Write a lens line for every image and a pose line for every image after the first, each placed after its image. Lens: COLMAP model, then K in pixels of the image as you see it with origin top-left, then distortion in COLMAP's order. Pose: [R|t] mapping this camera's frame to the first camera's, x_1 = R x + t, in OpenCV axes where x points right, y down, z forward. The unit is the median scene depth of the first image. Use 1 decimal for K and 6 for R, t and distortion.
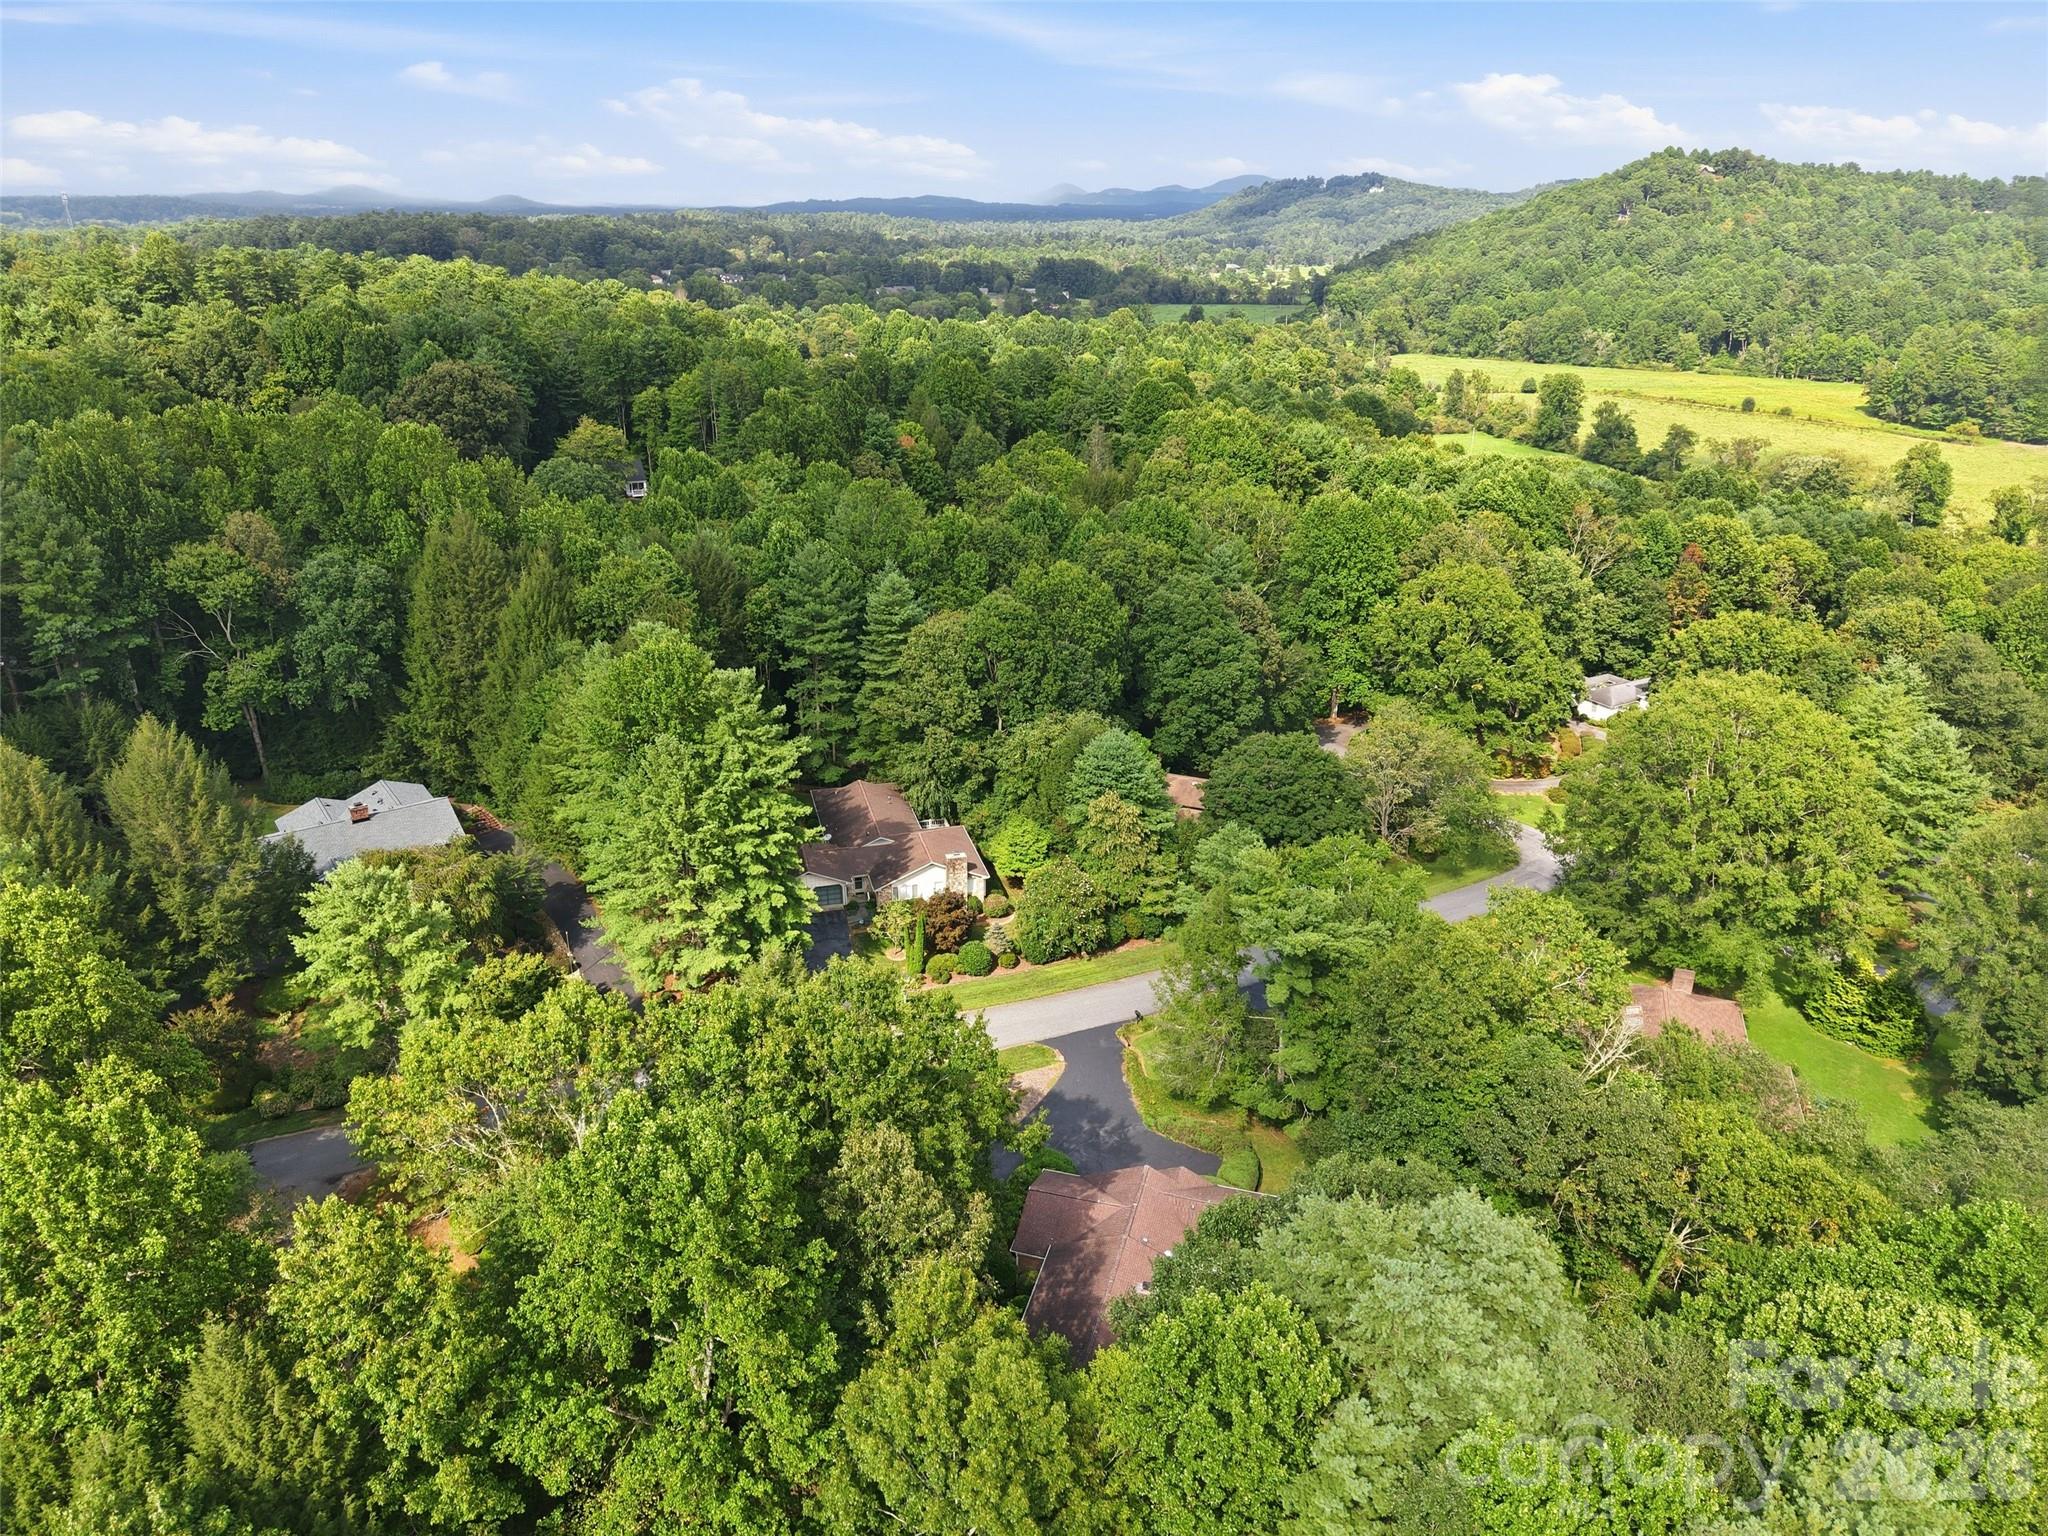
lens RADIAL K [[1379.2, 0, 1024.0], [0, 1379.2, 768.0], [0, 0, 1]] dist [0.077910, -0.112409]
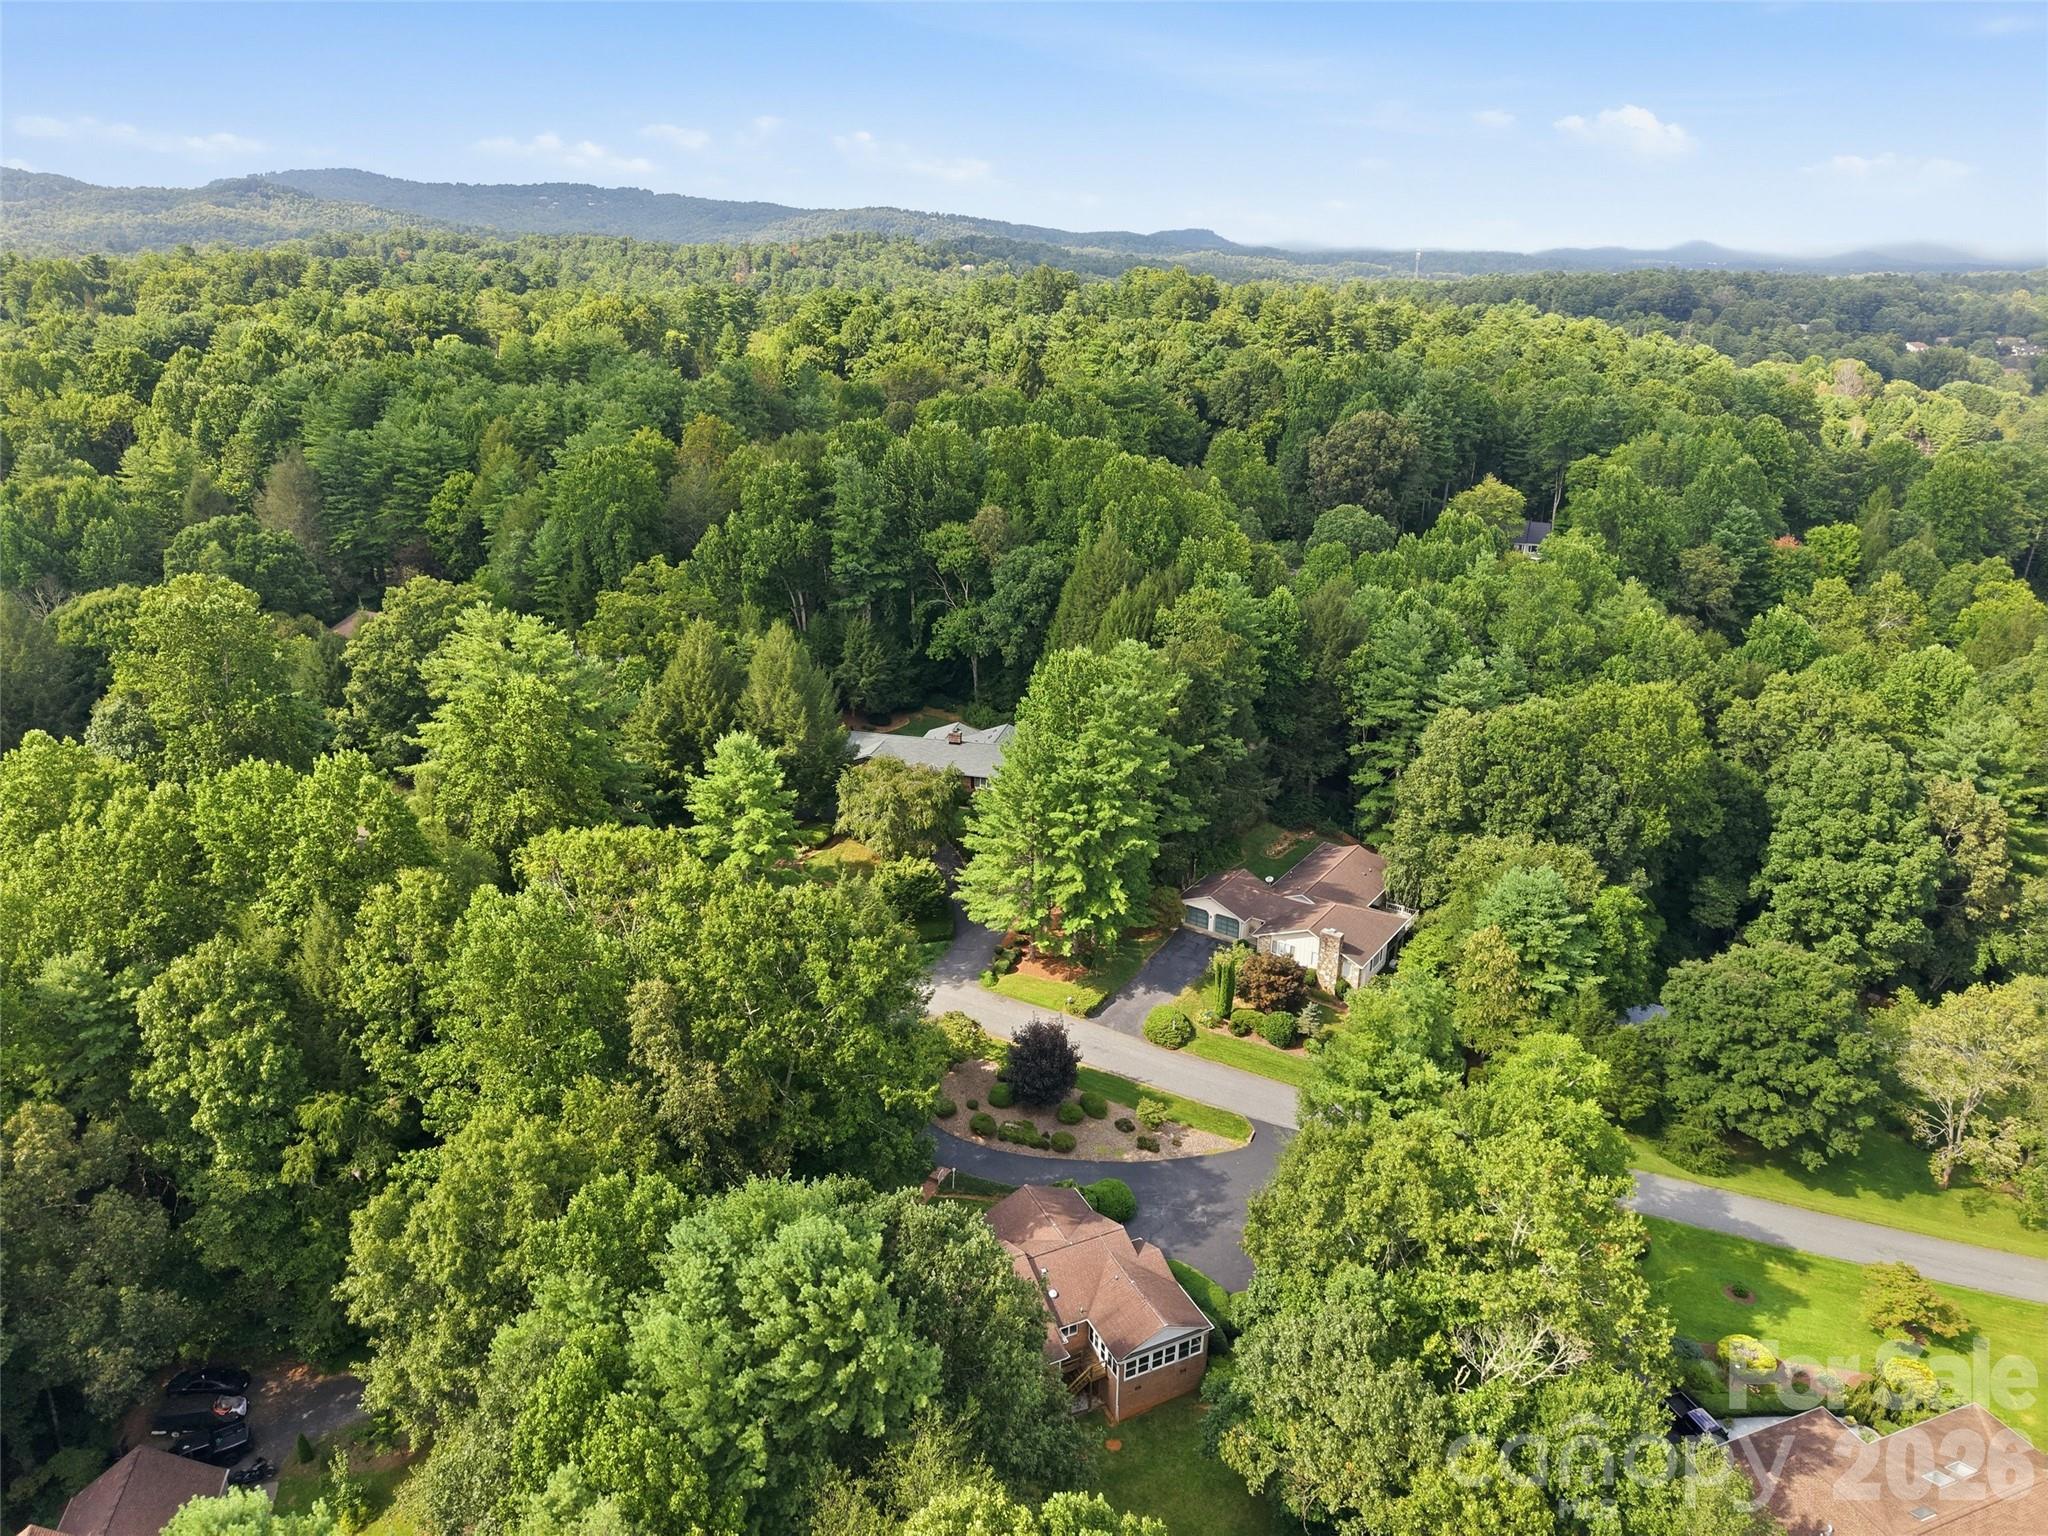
lens RADIAL K [[1379.2, 0, 1024.0], [0, 1379.2, 768.0], [0, 0, 1]] dist [0.077910, -0.112409]
pose [[0.651225, 0.262762, -0.711943, 0.496732], [-0.288721, 0.953381, 0.087775, -0.073459], [0.701817, 0.148391, 0.696730, 0.151041]]
